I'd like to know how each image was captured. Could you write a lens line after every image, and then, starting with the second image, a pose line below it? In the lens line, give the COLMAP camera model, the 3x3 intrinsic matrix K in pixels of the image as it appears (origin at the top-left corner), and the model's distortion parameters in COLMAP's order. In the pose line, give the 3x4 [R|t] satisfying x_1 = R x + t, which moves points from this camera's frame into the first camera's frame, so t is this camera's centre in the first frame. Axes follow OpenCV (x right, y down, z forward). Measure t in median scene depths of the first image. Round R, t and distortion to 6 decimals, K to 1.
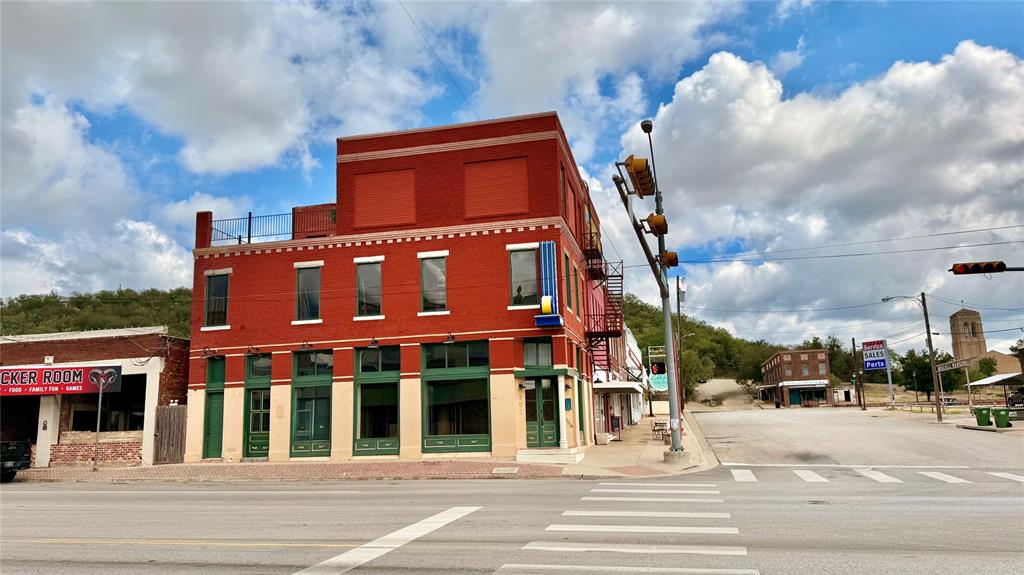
lens RADIAL K [[708.8, 0, 512.0], [0, 708.8, 287.5], [0, 0, 1]] dist [0.098180, -0.138067]
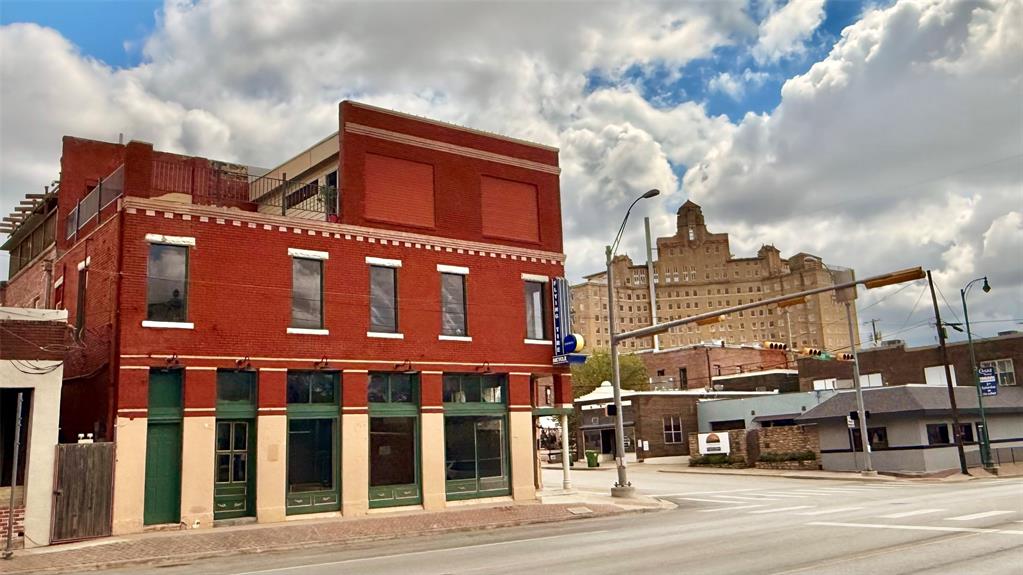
lens RADIAL K [[892.9, 0, 558.7], [0, 892.9, 240.3], [0, 0, 1]] dist [-0.002097, -0.001717]
pose [[0.603322, 0.182102, 0.776429, -0.871470], [-0.116351, 0.983263, -0.140202, 0.055076], [-0.788965, -0.005752, 0.614412, 0.221736]]
